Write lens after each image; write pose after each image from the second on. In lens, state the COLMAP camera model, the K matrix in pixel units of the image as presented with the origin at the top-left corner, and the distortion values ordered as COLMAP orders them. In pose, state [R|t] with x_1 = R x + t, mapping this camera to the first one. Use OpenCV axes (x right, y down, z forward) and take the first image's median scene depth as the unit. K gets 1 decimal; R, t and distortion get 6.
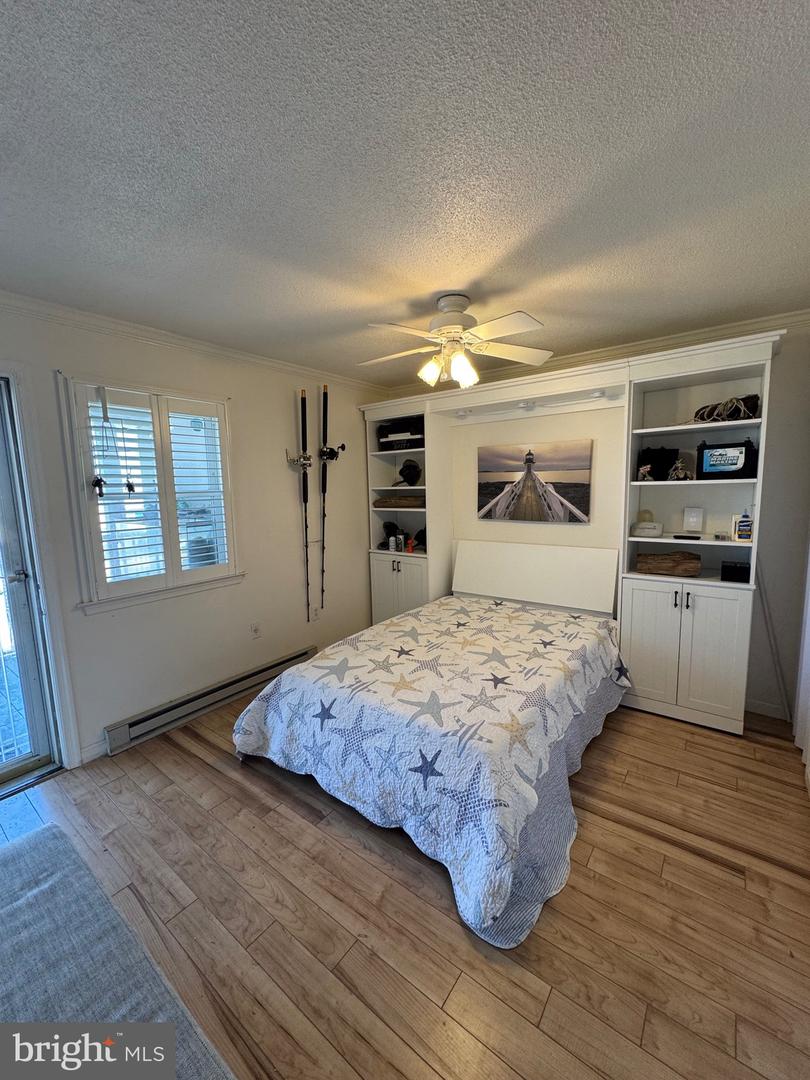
lens RADIAL K [[431.7, 0, 405.0], [0, 431.7, 540.0], [0, 0, 1]] dist [-0.002541, 0.000504]
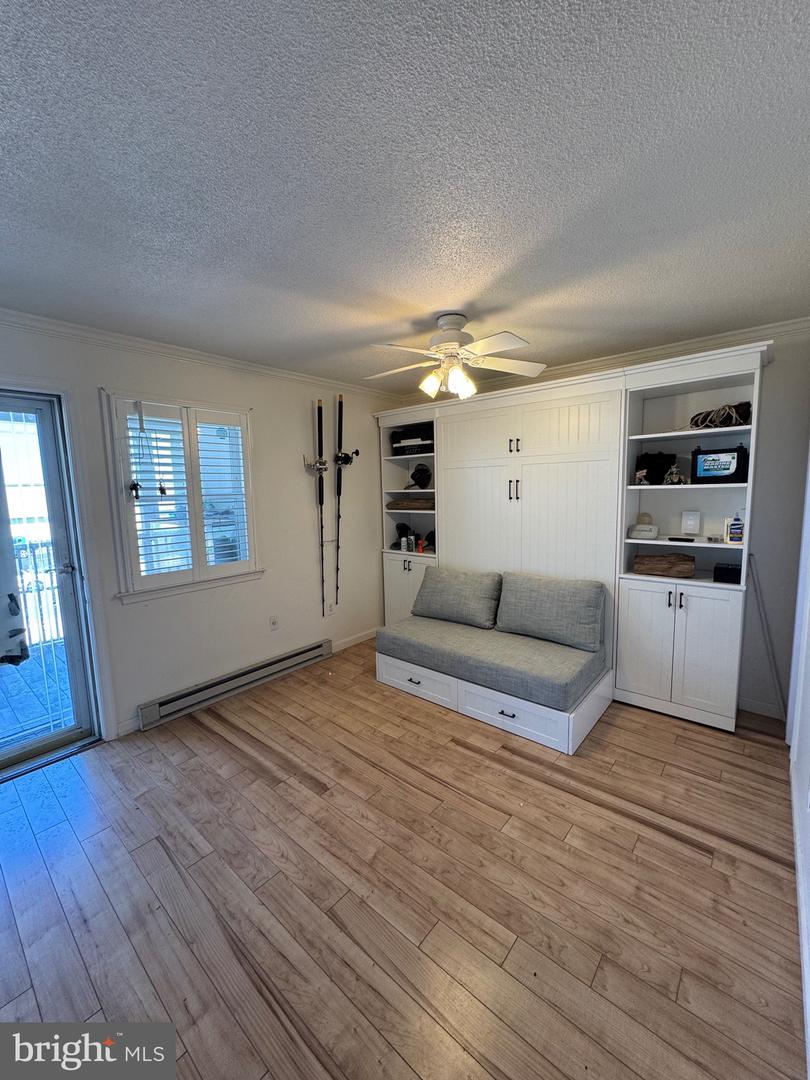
lens RADIAL K [[431.7, 0, 405.0], [0, 431.7, 540.0], [0, 0, 1]] dist [-0.002541, 0.000504]
pose [[0.998267, 0.008189, -0.058274, 0.059737], [-0.008442, 0.999956, -0.004102, 0.005656], [0.058238, 0.004587, 0.998292, -0.083140]]
